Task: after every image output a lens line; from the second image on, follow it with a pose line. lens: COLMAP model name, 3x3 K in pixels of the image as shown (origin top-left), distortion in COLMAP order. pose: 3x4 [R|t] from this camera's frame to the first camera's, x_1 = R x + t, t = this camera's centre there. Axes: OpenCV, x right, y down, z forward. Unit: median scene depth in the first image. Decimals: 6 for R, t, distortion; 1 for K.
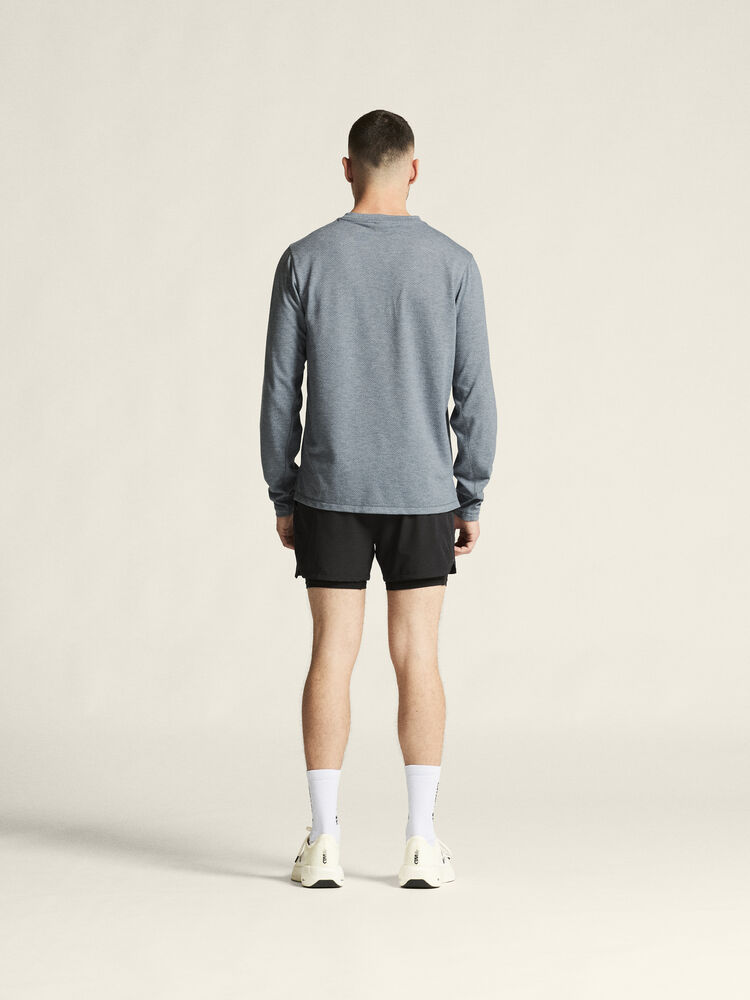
lens RADIAL K [[2376.0, 0, 372.7], [0, 2376.0, 500.5], [0, 0, 1]] dist [0.368823, 0.000000]
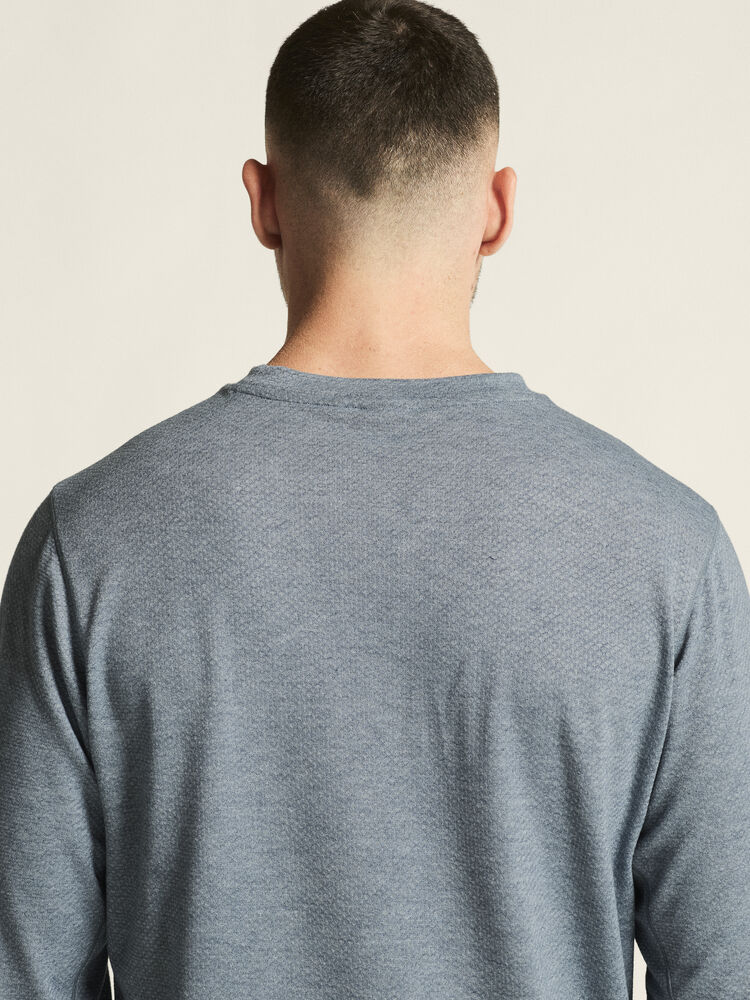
lens RADIAL K [[2376.0, 0, 375.7], [0, 2376.0, 498.9], [0, 0, 1]] dist [0.368823, 0.000000]
pose [[0.999768, -0.003397, 0.021248, -0.003191], [0.003393, 0.999994, 0.000218, -0.104559], [-0.021249, -0.000146, 0.999774, 0.724182]]
